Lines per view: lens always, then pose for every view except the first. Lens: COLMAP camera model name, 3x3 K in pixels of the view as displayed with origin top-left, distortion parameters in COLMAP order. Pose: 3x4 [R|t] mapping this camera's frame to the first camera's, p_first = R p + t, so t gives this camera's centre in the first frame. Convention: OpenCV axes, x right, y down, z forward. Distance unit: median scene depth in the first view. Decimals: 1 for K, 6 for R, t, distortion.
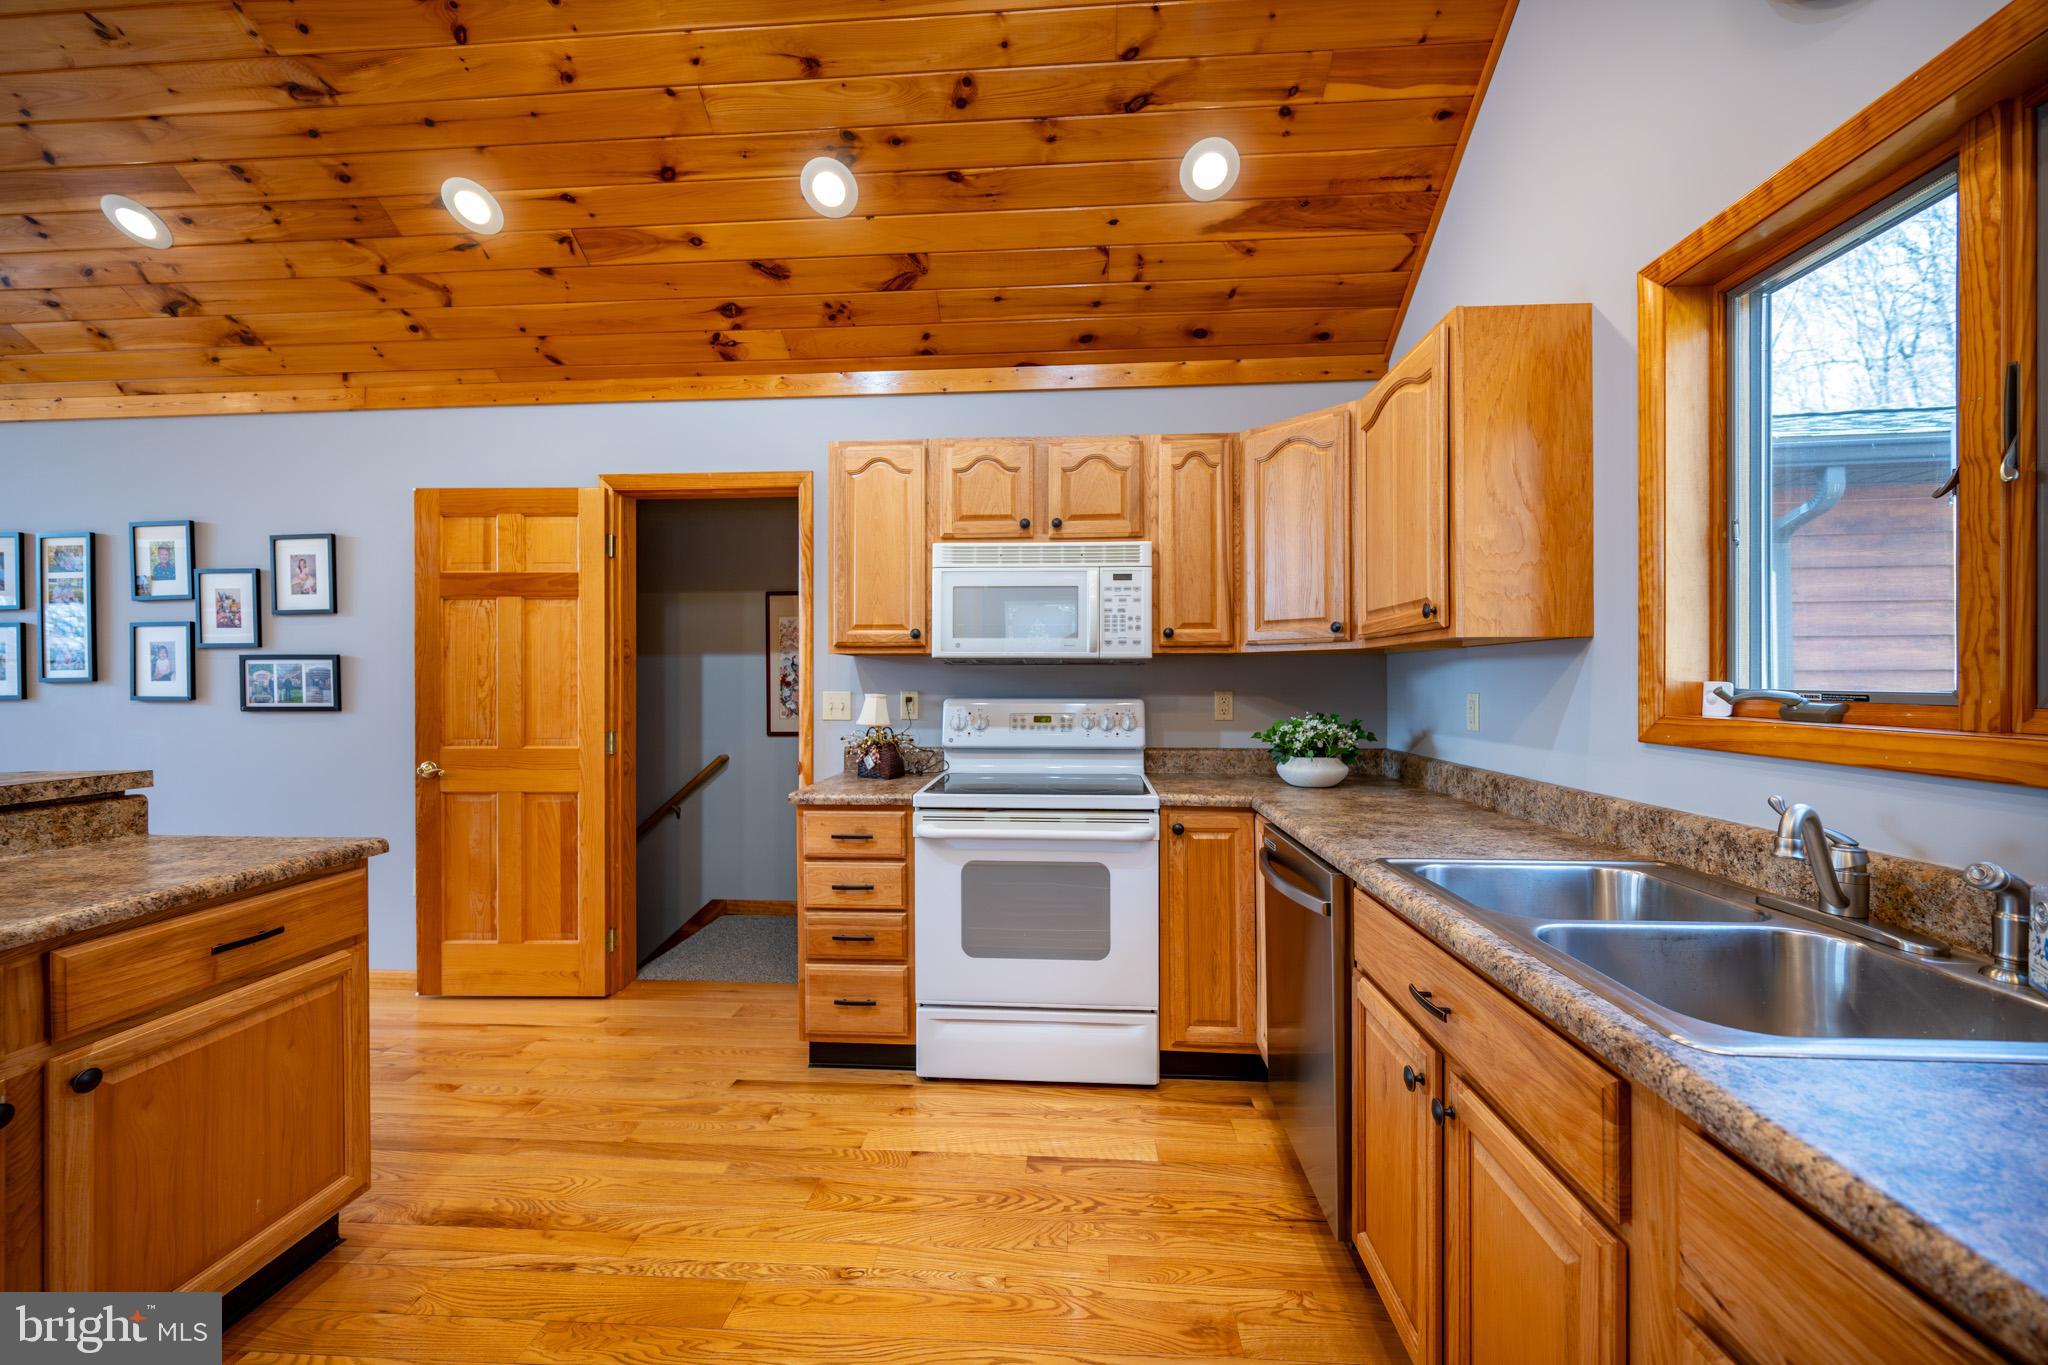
lens RADIAL K [[820.8, 0, 1025.0], [0, 820.8, 684.3], [0, 0, 1]] dist [0.002408, 0.000100]
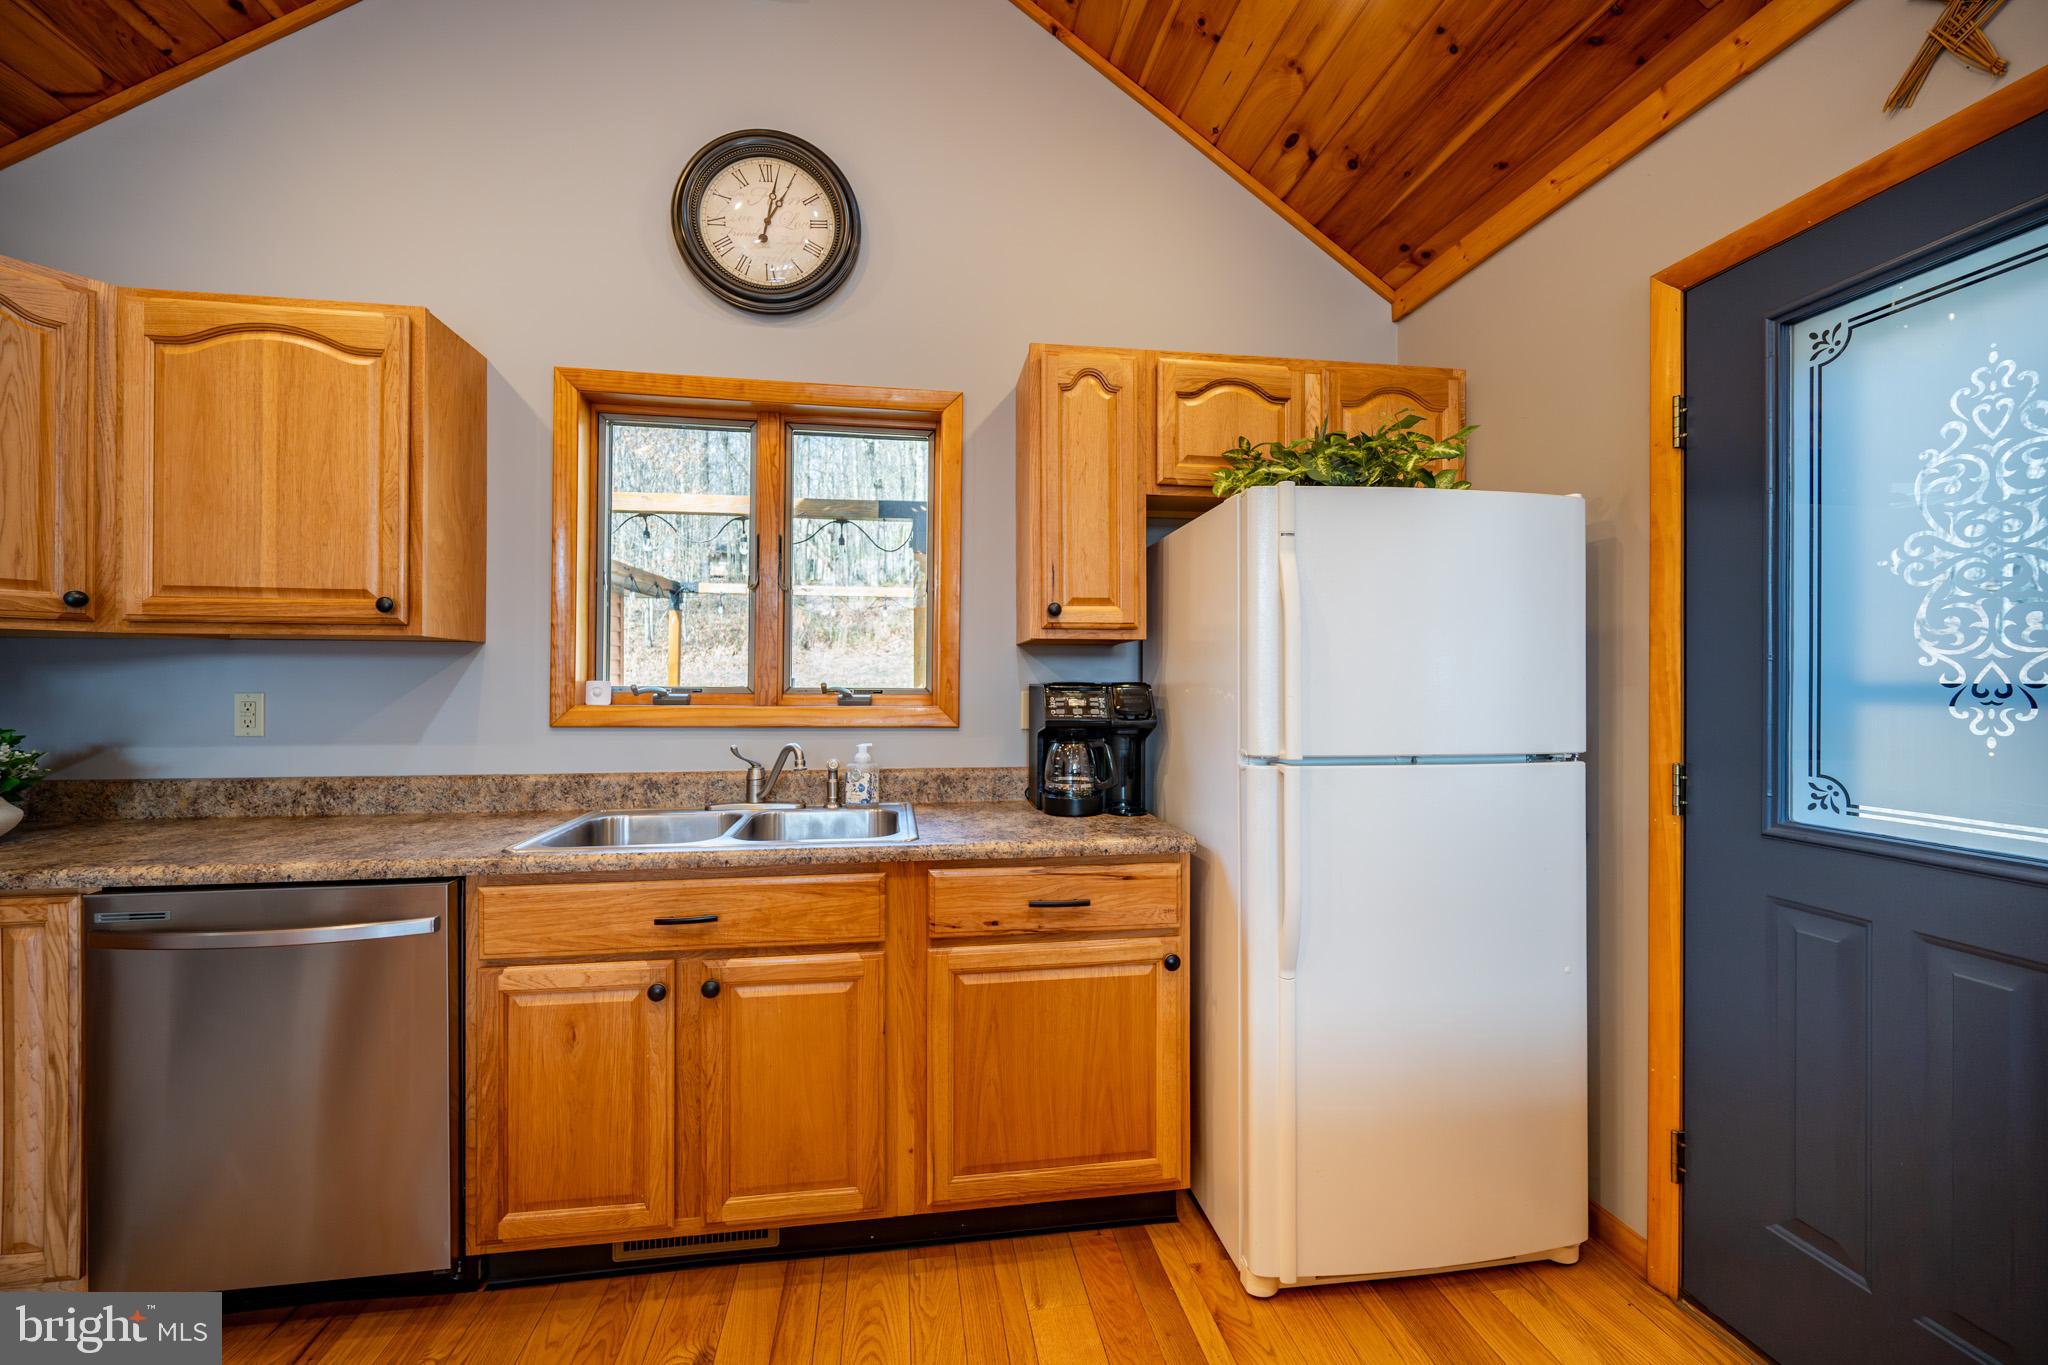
lens RADIAL K [[820.8, 0, 1023.7], [0, 820.8, 677.6], [0, 0, 1]] dist [0.002408, 0.000100]
pose [[-0.232096, 0.000925, 0.972692, -0.680514], [0.000245, 1.000000, -0.000892, -0.006028], [-0.972693, 0.000031, -0.232096, 0.569350]]
